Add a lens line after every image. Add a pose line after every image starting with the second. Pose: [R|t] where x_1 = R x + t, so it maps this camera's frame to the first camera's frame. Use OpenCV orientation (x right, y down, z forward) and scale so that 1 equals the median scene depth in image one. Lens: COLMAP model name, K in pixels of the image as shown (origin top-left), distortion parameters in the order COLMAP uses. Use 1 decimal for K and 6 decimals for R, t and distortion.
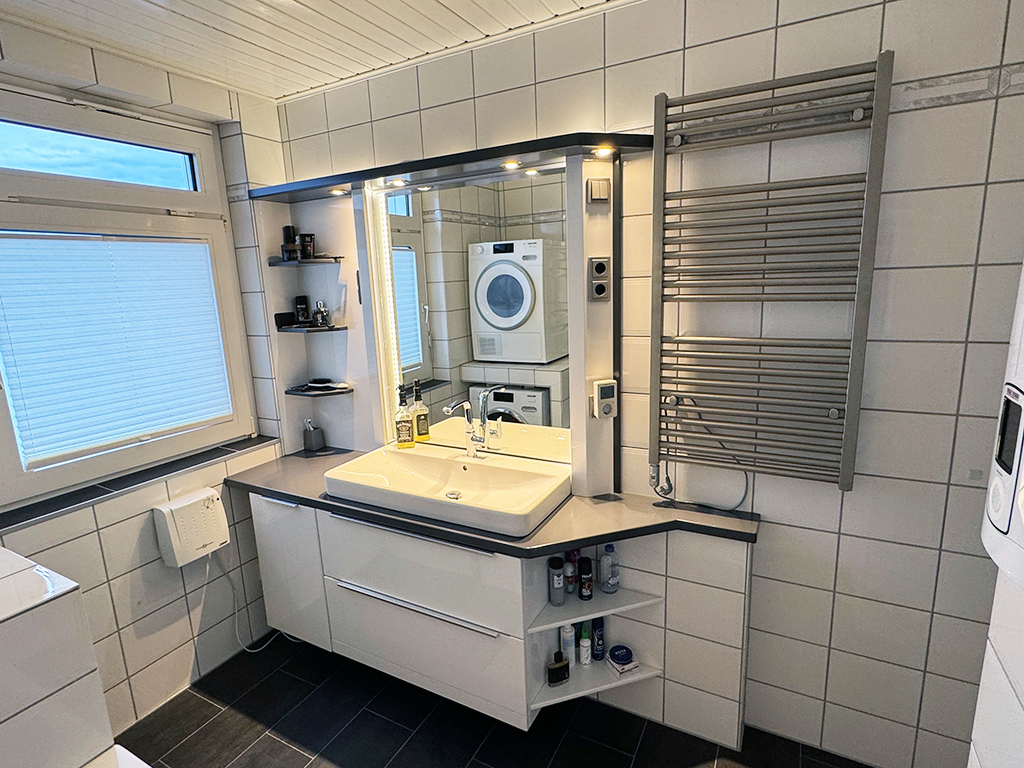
lens RADIAL K [[534.8, 0, 512.2], [0, 534.8, 382.7], [0, 0, 1]] dist [0.002033, 0.000316]
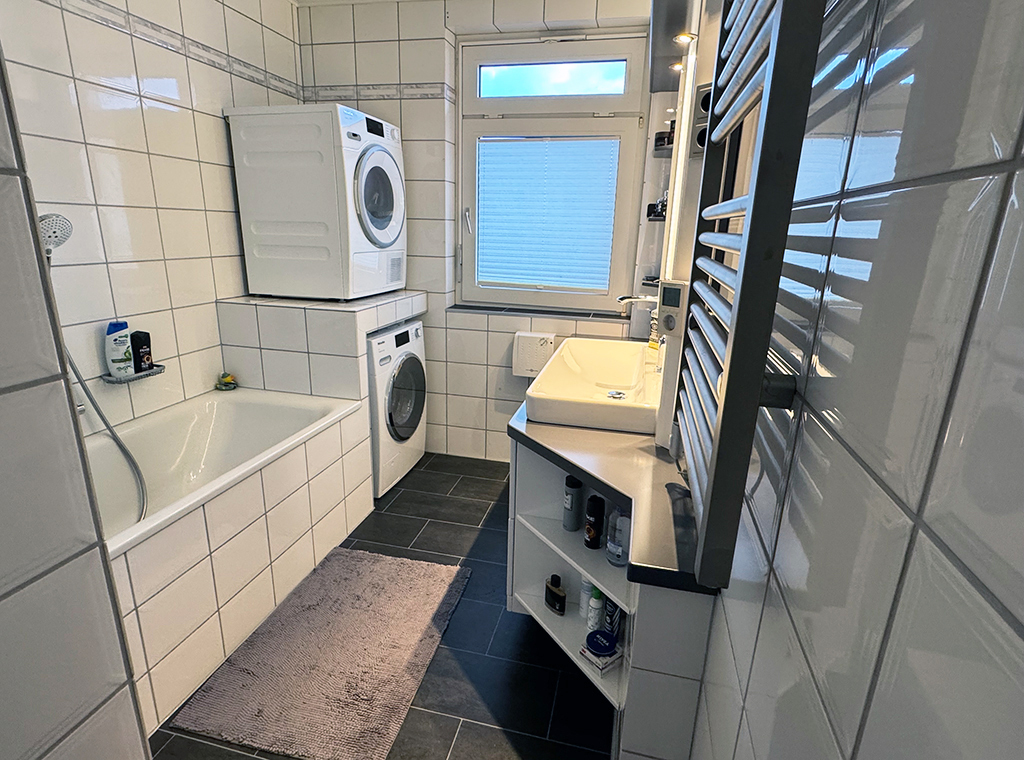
lens RADIAL K [[537.7, 0, 510.9], [0, 537.7, 381.8], [0, 0, 1]] dist [0.000835, -0.000061]
pose [[0.250850, 0.309780, -0.917121, 0.744355], [-0.223235, 0.940390, 0.256580, -0.010118], [0.941934, 0.140370, 0.305051, 0.582943]]
